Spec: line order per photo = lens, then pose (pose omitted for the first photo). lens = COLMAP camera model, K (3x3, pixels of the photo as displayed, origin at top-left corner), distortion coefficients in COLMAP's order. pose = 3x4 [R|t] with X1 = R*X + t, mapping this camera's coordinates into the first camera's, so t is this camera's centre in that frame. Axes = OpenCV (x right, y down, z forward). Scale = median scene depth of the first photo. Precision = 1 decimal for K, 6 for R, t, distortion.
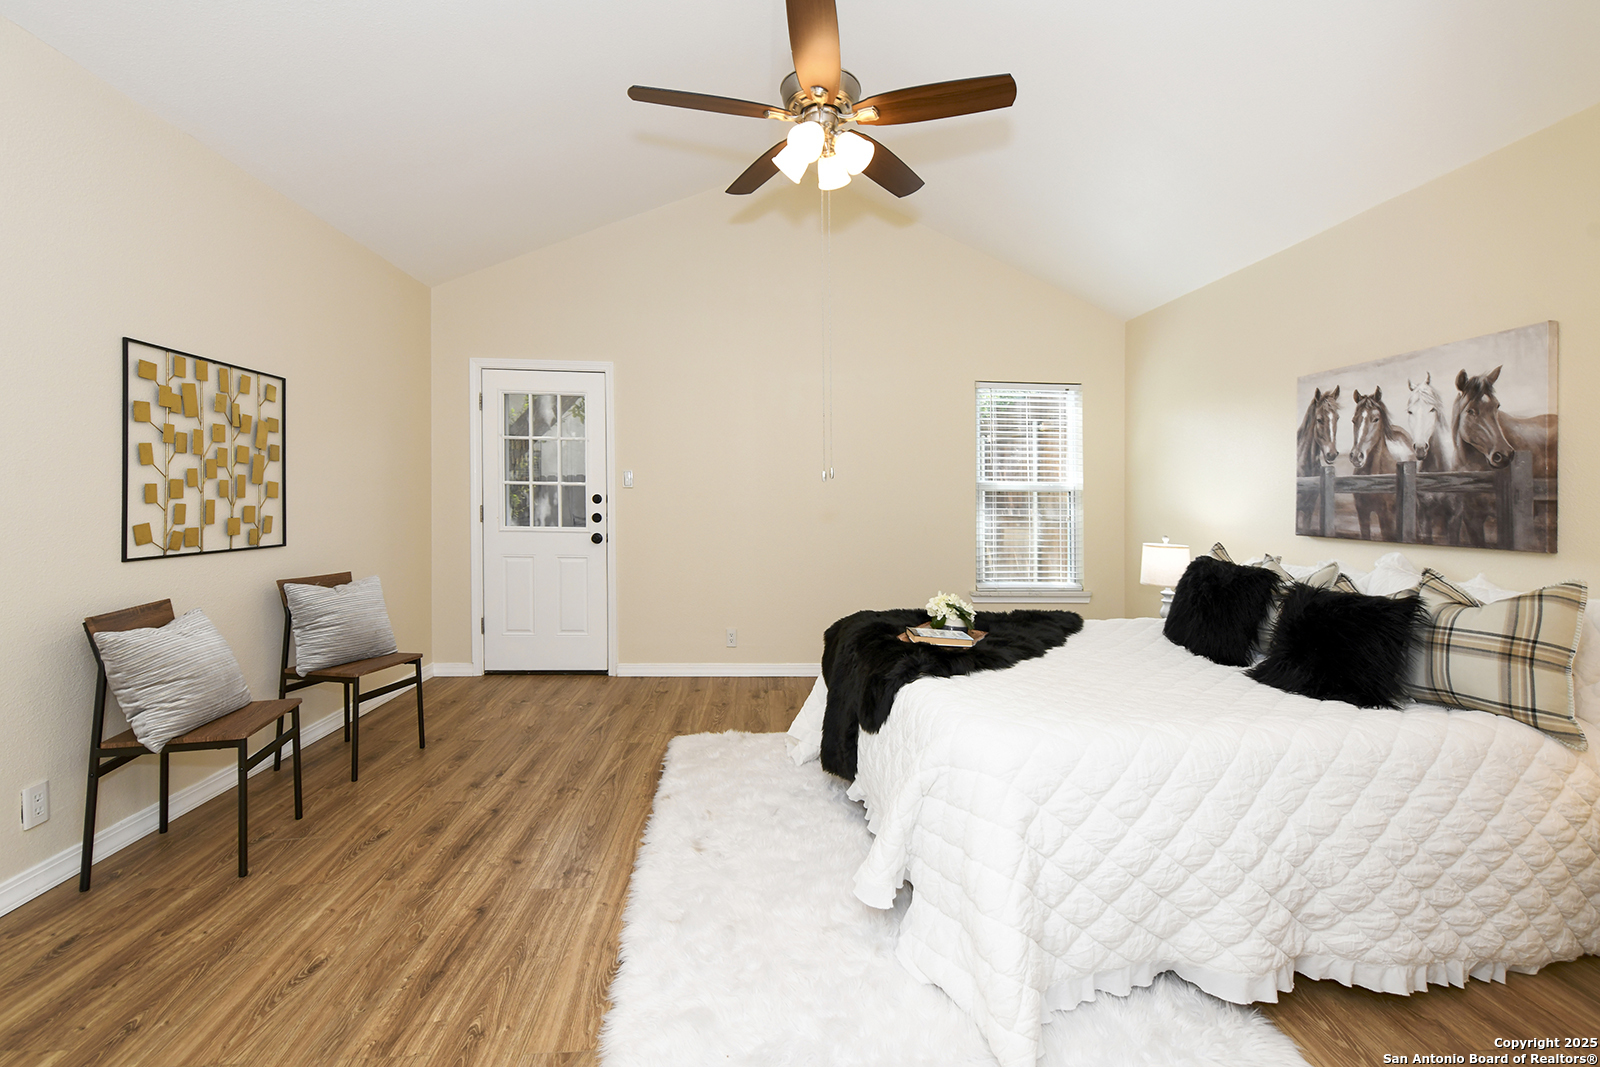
lens RADIAL K [[661.0, 0, 799.9], [0, 661.0, 469.3], [0, 0, 1]] dist [0.016352, -0.000220]
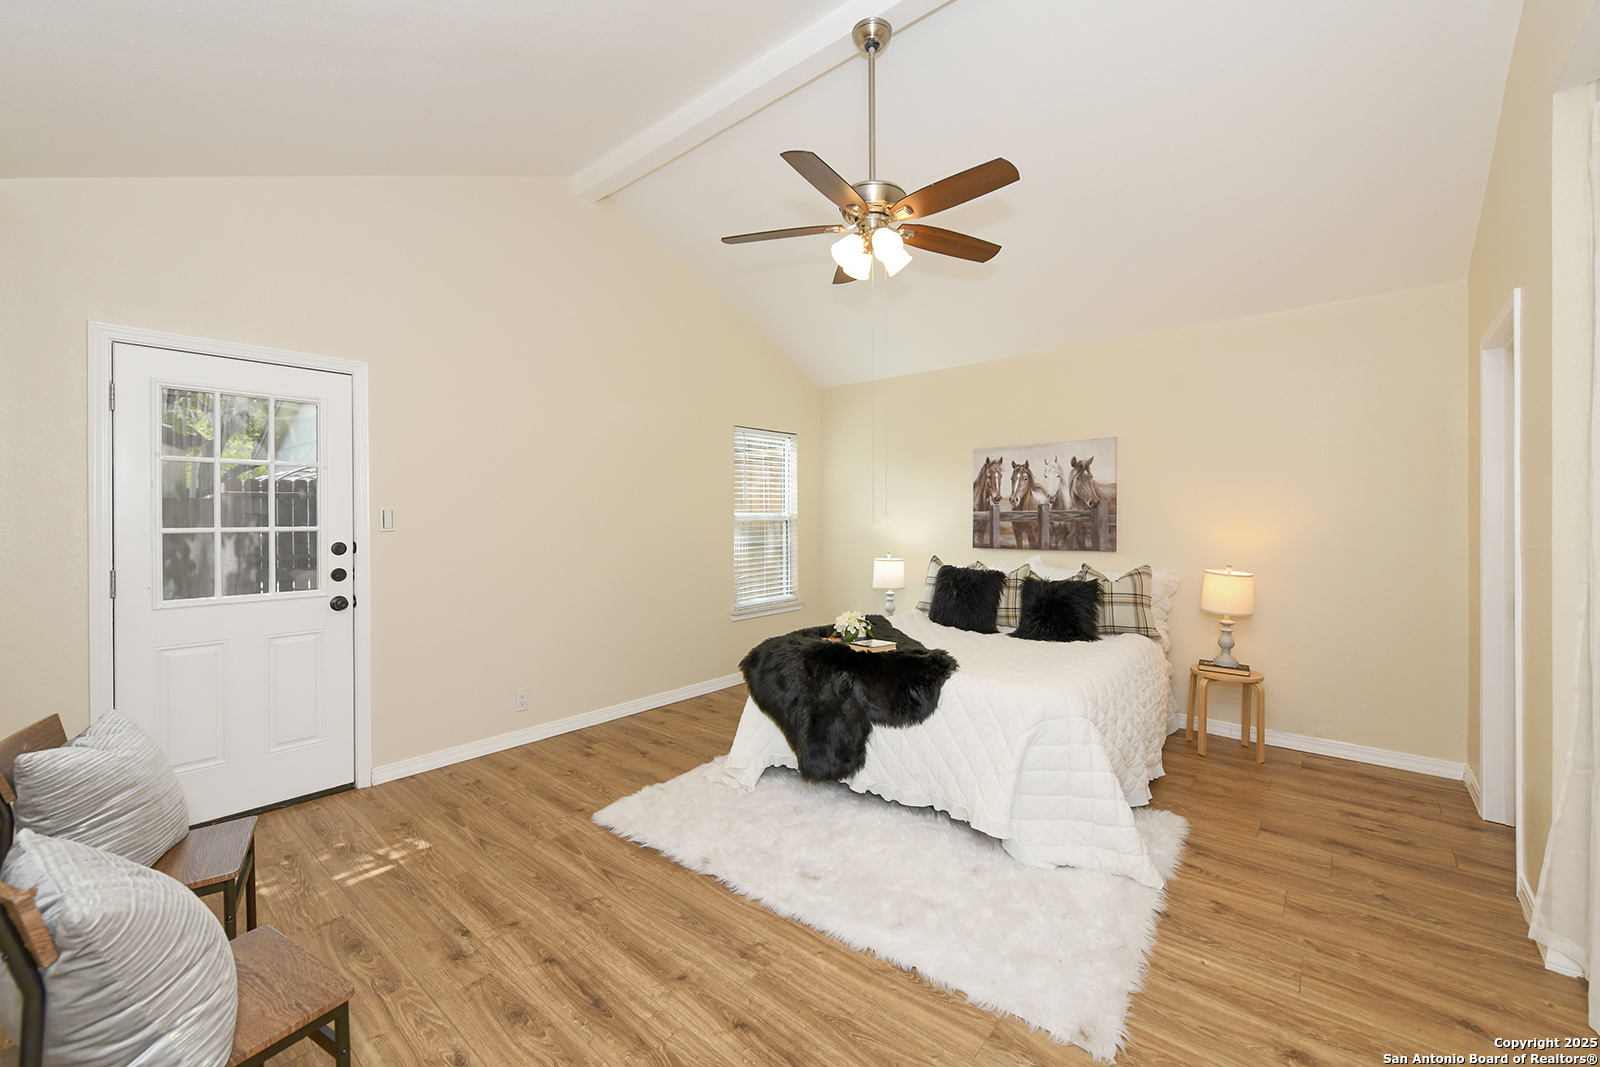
lens RADIAL K [[643.5, 0, 802.1], [0, 643.5, 508.1], [0, 0, 1]] dist [0.002211, -0.000142]
pose [[0.694774, -0.010981, 0.719144, -0.730497], [-0.011201, 0.999597, 0.026084, -0.036102], [-0.719141, -0.026178, 0.694371, 0.257781]]
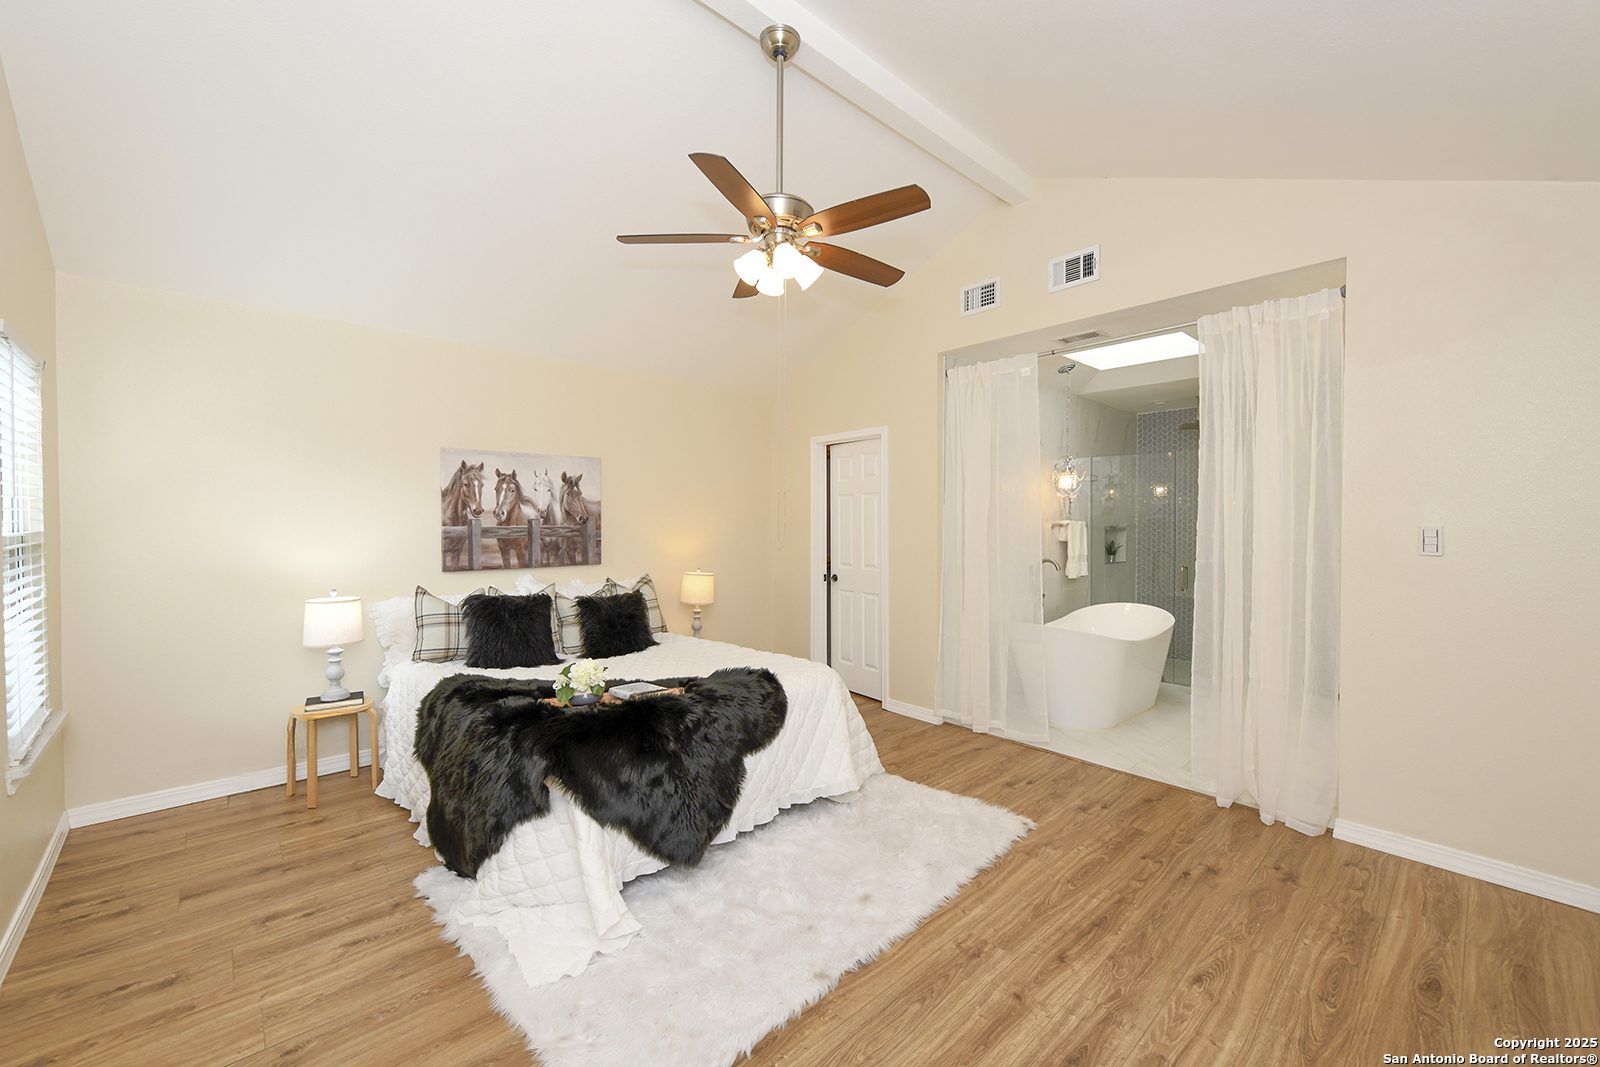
lens RADIAL K [[637.4, 0, 800.0], [0, 637.4, 533.5], [0, 0, 1]] dist [0.002208, 0.000214]
pose [[-0.629036, -0.039043, 0.776395, -0.707517], [-0.046737, 0.998831, 0.012362, -0.024322], [-0.775970, -0.028510, -0.630126, 1.404009]]
